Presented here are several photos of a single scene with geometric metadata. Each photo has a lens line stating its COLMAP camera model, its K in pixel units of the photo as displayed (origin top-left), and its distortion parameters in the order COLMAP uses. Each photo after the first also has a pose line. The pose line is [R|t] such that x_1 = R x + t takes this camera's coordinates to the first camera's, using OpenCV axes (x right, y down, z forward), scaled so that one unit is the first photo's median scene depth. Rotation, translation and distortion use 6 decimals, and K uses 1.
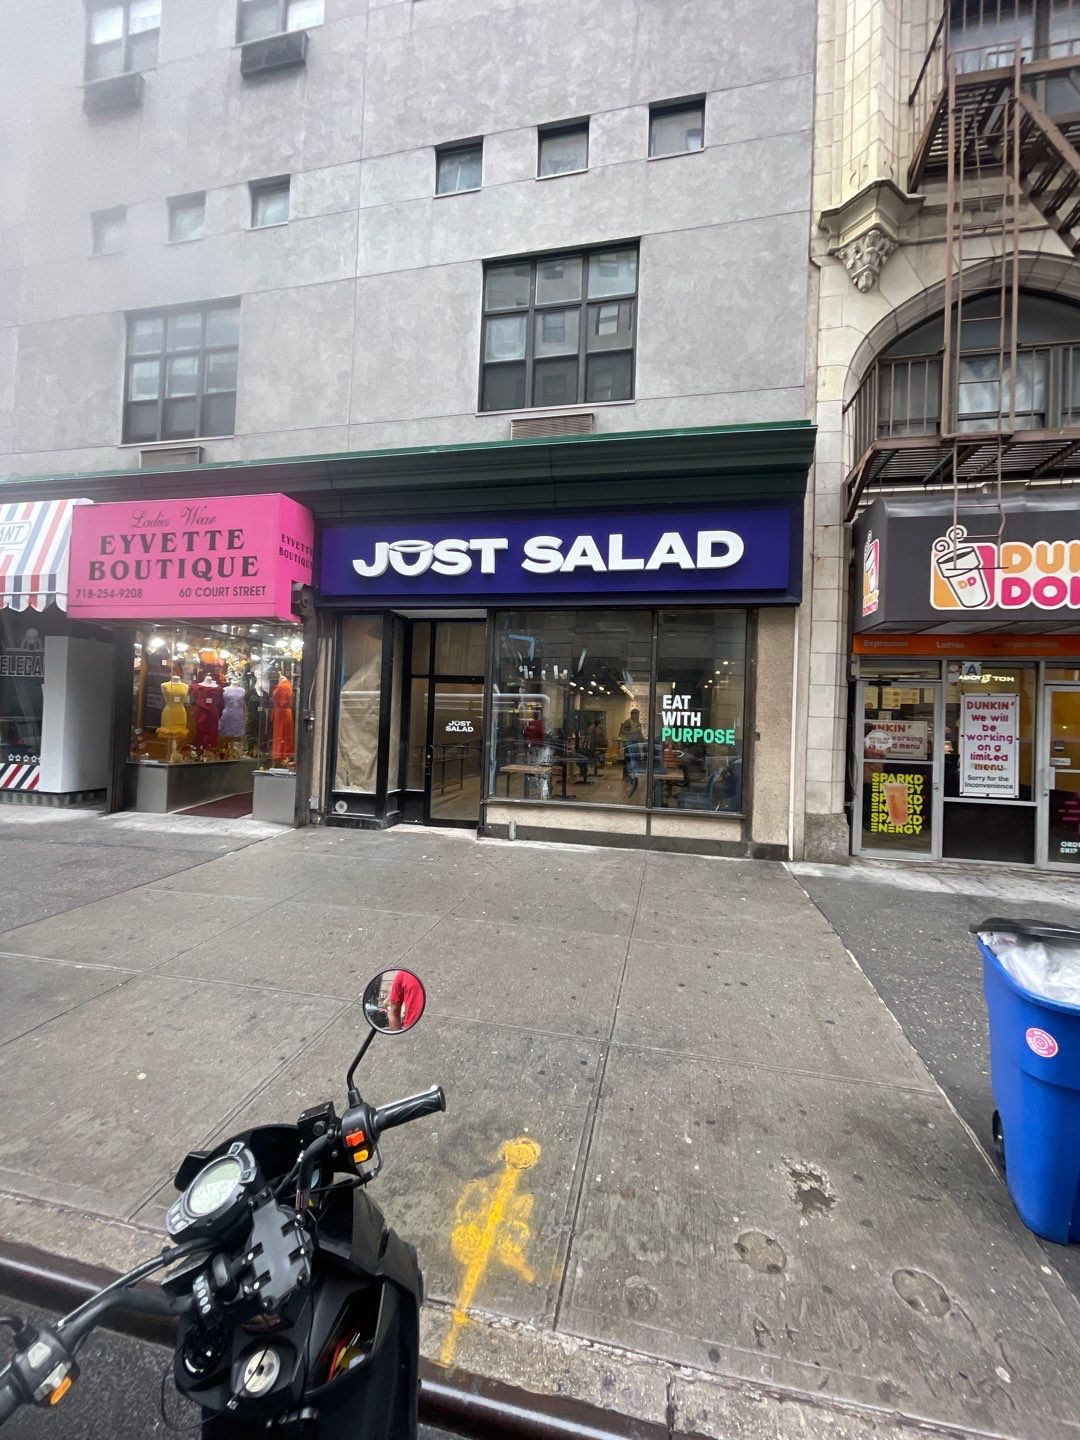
lens RADIAL K [[572.5, 0, 548.9], [0, 572.5, 724.3], [0, 0, 1]] dist [0.001356, 0.000734]
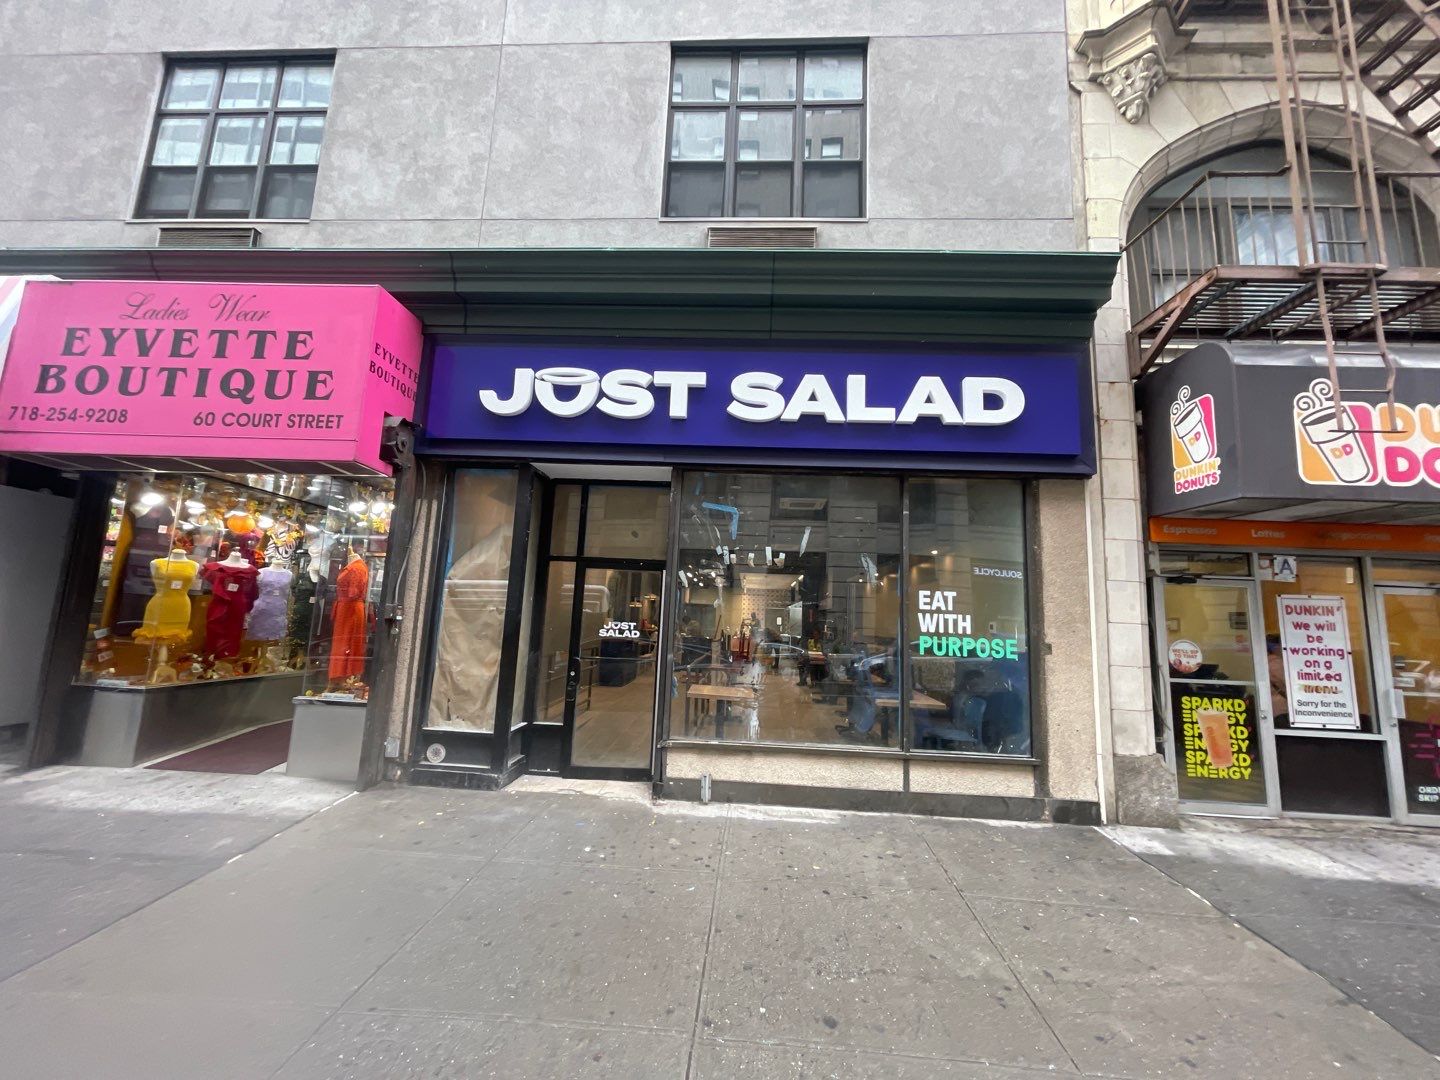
lens RADIAL K [[572.5, 0, 717.9], [0, 572.5, 549.4], [0, 0, 1]] dist [0.001356, 0.000734]
pose [[0.988271, 0.027313, 0.150250, -0.161402], [-0.009155, 0.992702, -0.120245, -0.012695], [-0.152437, 0.117459, 0.981308, 0.304778]]
